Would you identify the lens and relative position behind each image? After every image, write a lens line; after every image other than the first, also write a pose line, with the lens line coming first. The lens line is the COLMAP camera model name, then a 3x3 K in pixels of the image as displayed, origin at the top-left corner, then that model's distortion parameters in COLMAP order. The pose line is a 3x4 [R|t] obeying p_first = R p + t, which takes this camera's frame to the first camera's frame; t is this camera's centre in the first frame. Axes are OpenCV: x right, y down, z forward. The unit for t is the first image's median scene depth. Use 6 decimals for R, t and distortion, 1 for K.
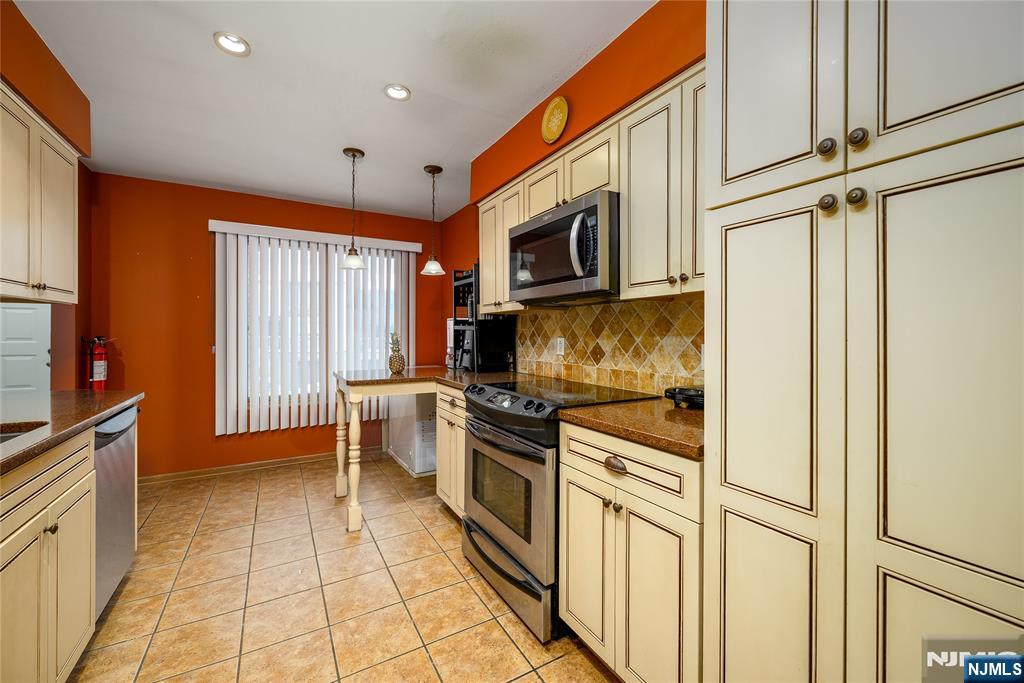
lens RADIAL K [[406.8, 0, 513.2], [0, 406.8, 339.5], [0, 0, 1]] dist [-0.002255, -0.000887]
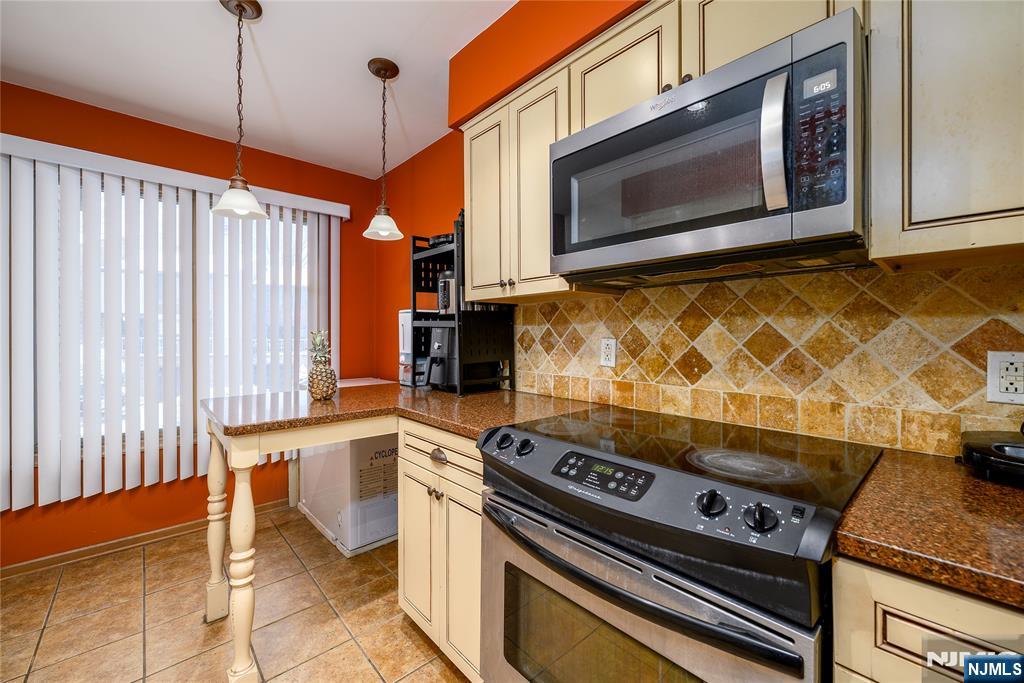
lens RADIAL K [[406.8, 0, 515.5], [0, 406.8, 339.0], [0, 0, 1]] dist [-0.002255, -0.000887]
pose [[0.976829, -0.002144, 0.214010, -0.123896], [0.002479, 0.999996, -0.001298, -0.003715], [-0.214006, 0.001798, 0.976831, 0.325780]]
